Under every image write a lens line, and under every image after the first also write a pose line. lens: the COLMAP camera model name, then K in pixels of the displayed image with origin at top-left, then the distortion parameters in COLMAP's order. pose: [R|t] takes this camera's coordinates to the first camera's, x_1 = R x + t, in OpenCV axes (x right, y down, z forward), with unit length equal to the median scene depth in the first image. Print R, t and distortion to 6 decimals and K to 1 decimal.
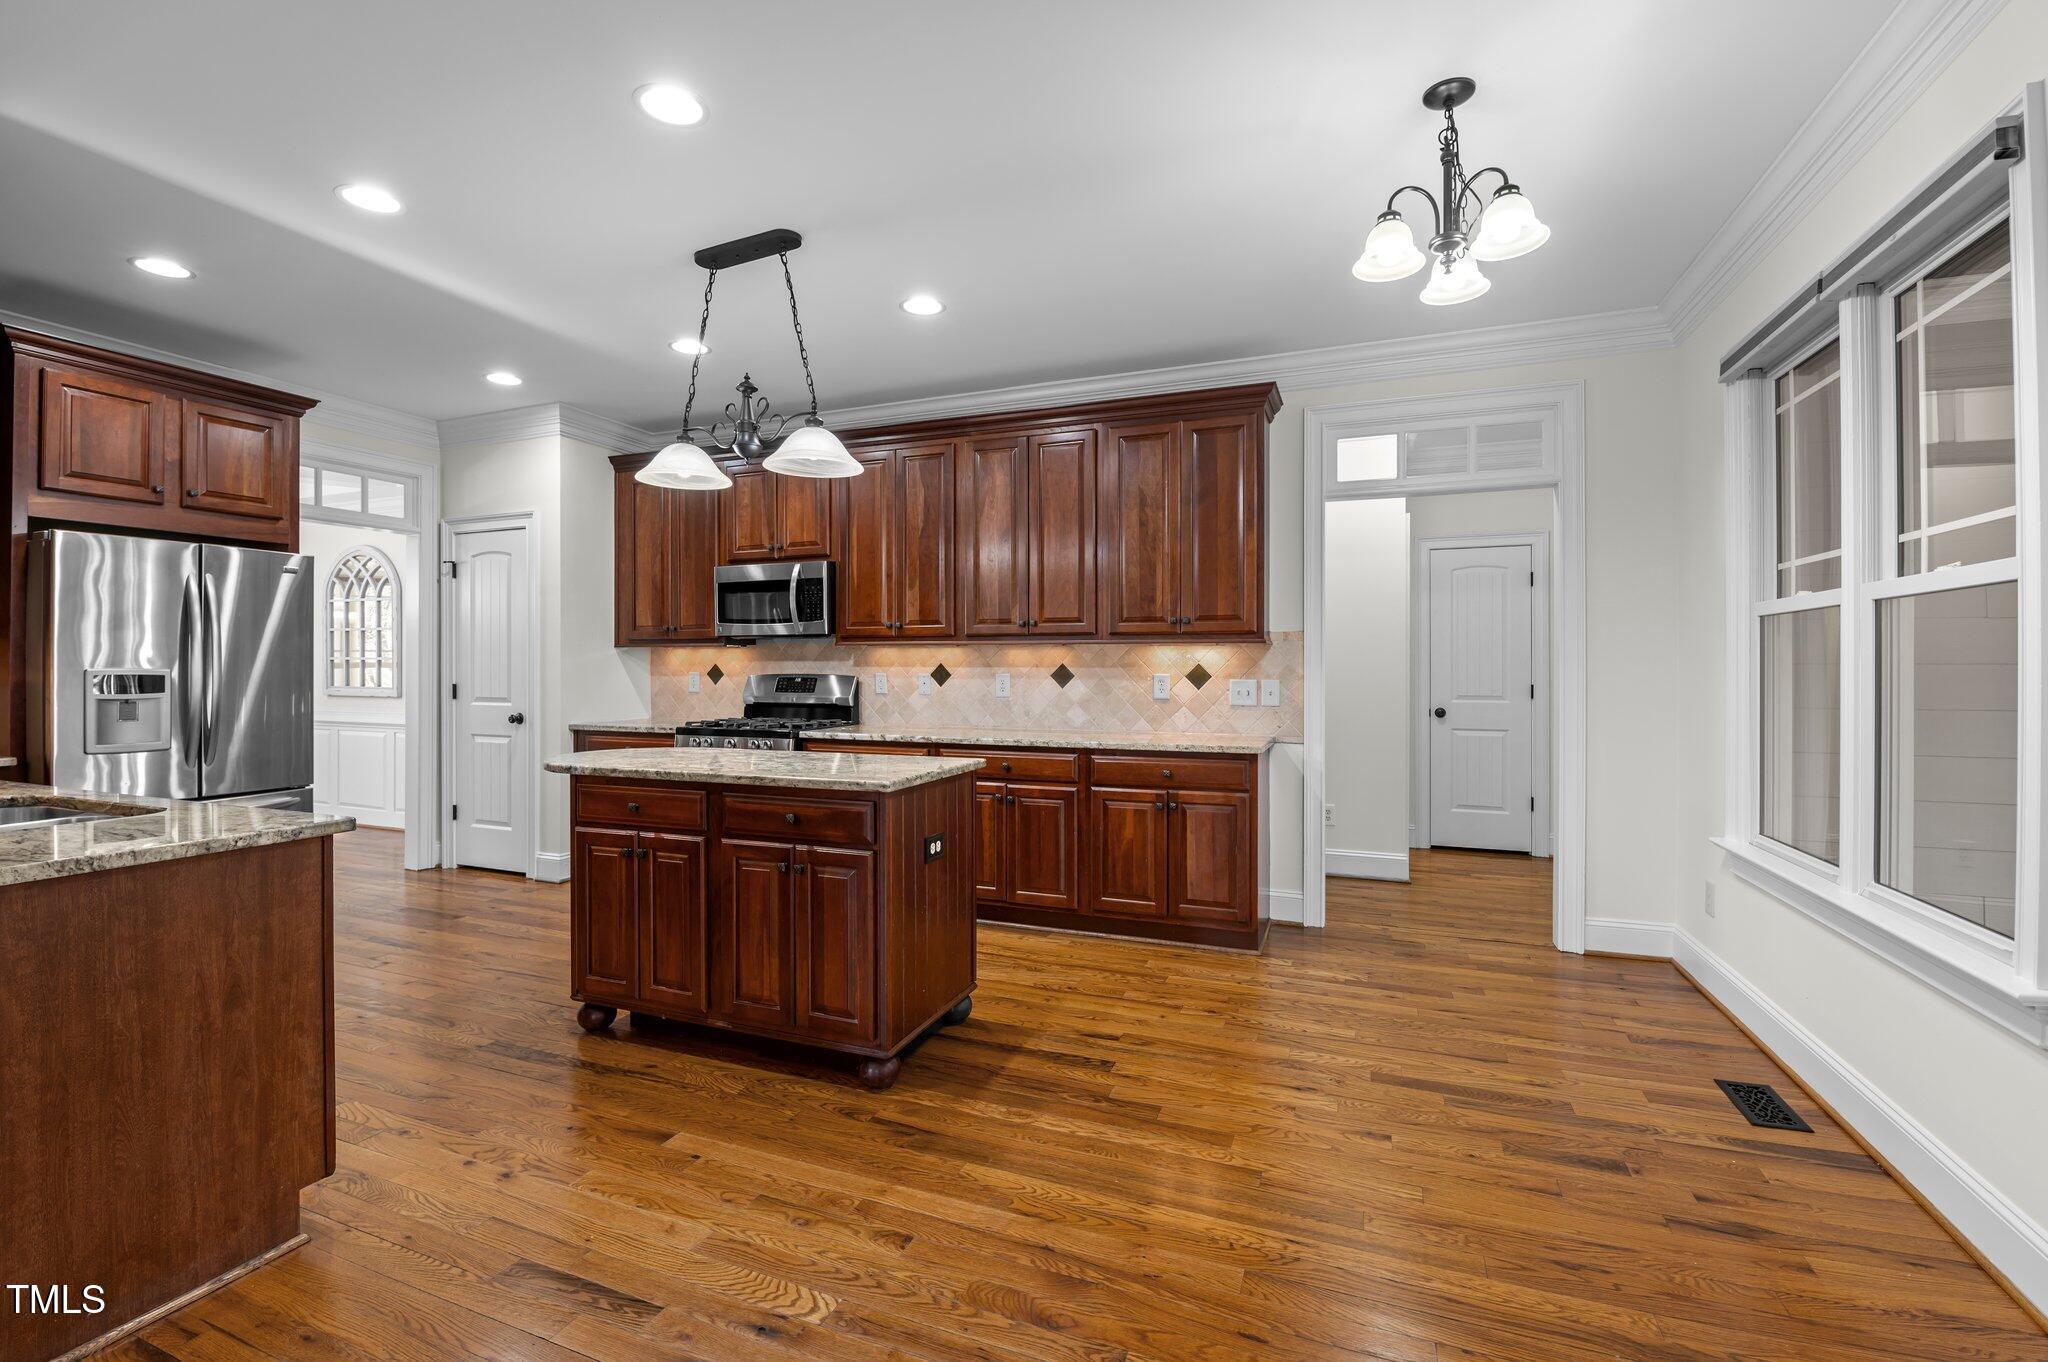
lens RADIAL K [[884.1, 0, 1016.5], [0, 884.1, 705.7], [0, 0, 1]] dist [0.000391, -0.011607]
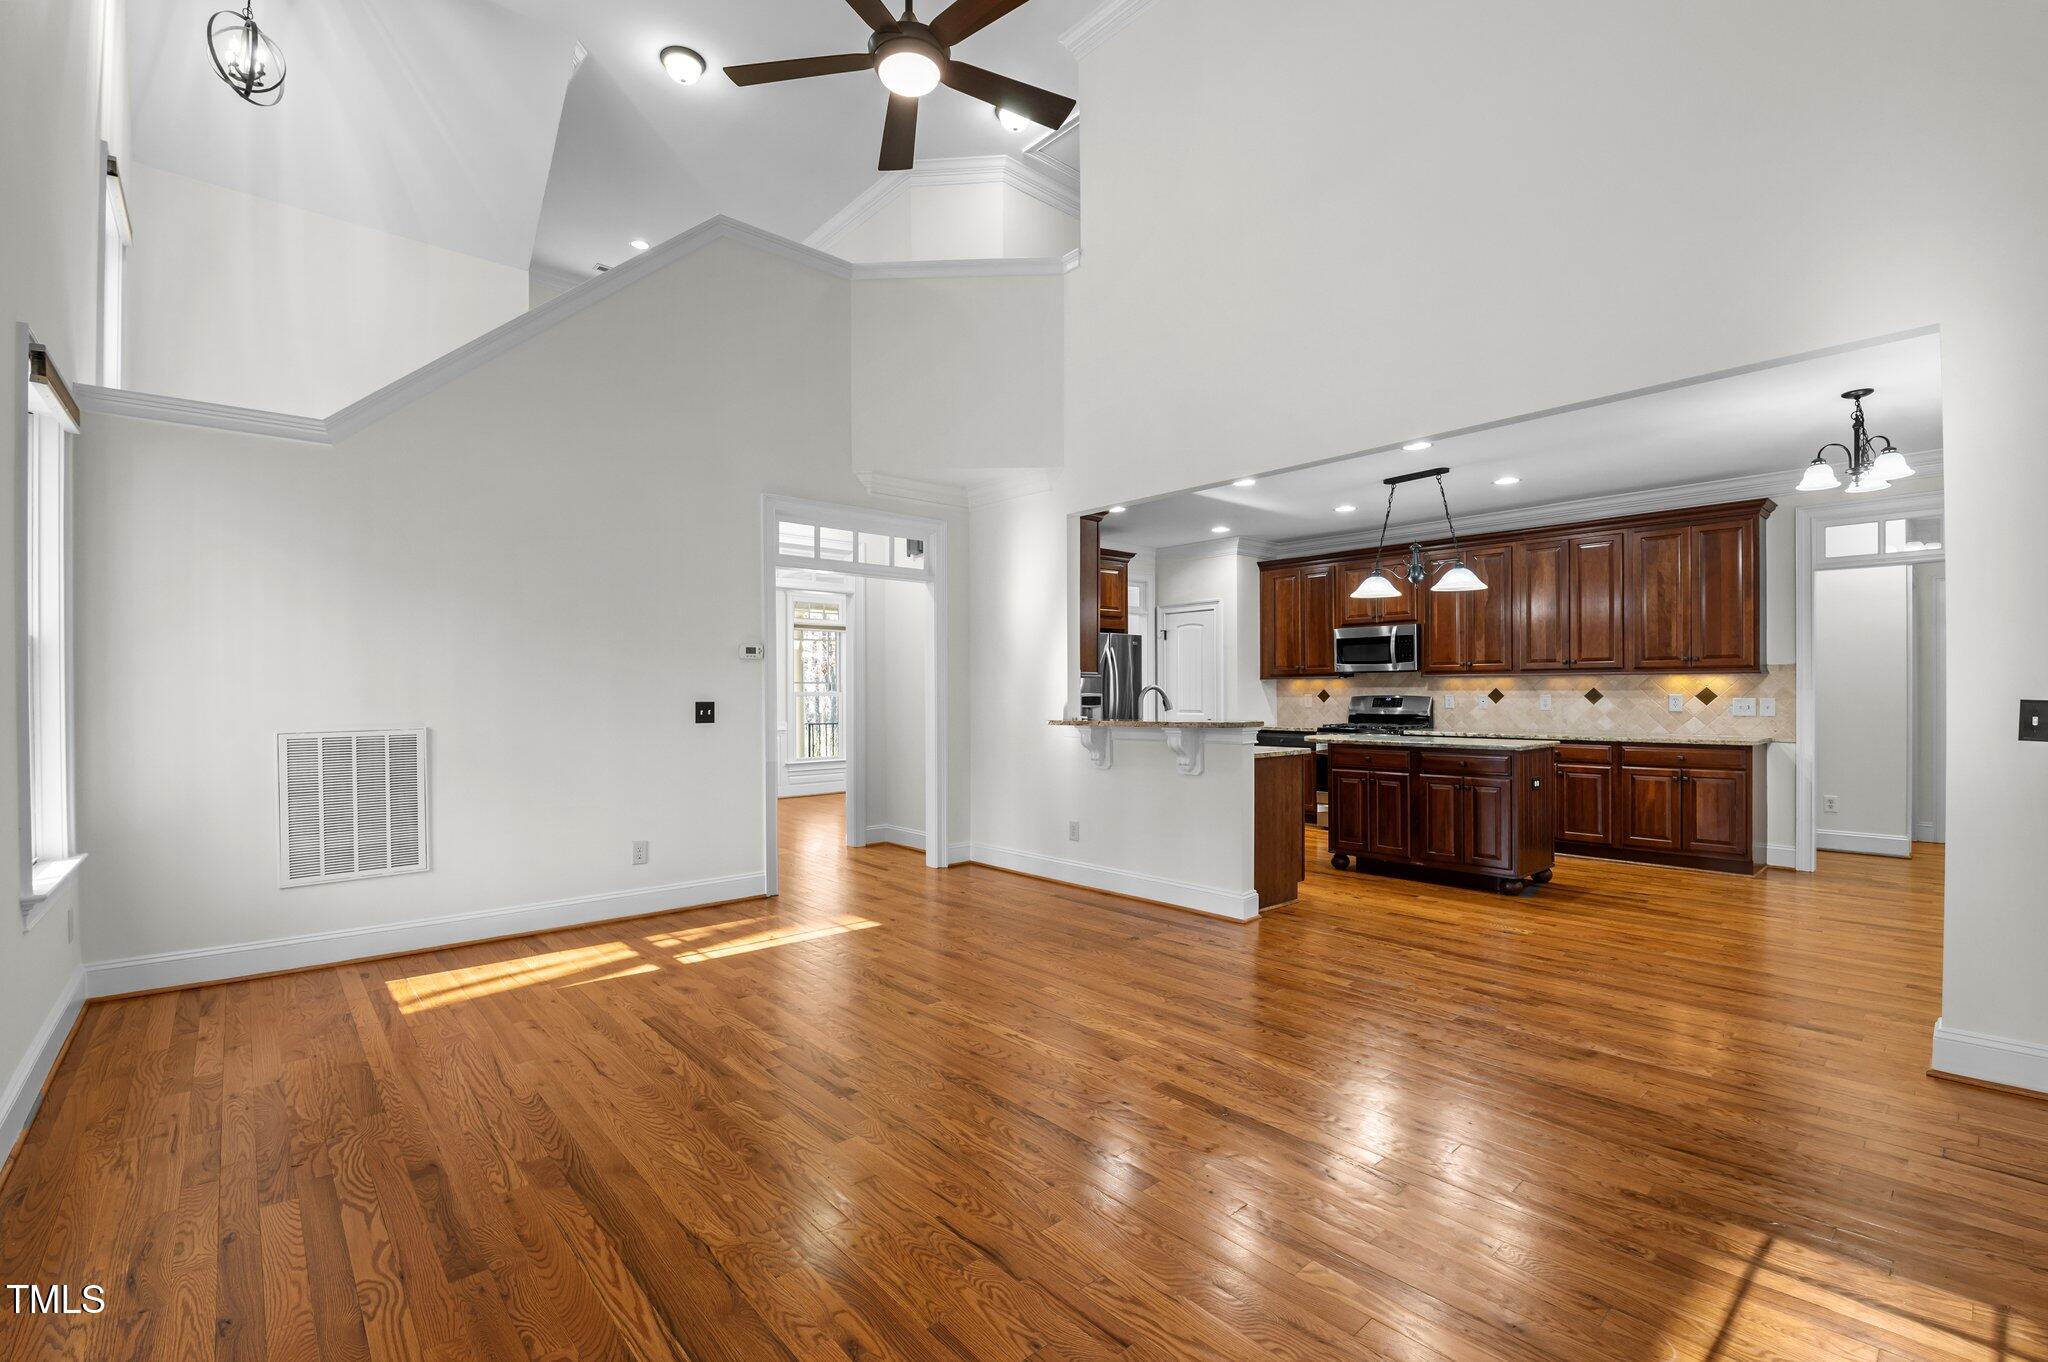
lens RADIAL K [[884.1, 0, 1016.5], [0, 884.1, 705.7], [0, 0, 1]] dist [0.000391, -0.011607]
pose [[0.891732, 0.001958, -0.452560, -0.153407], [-0.014128, 0.999624, -0.023513, 0.033534], [0.452344, 0.027361, 0.891424, -0.818989]]
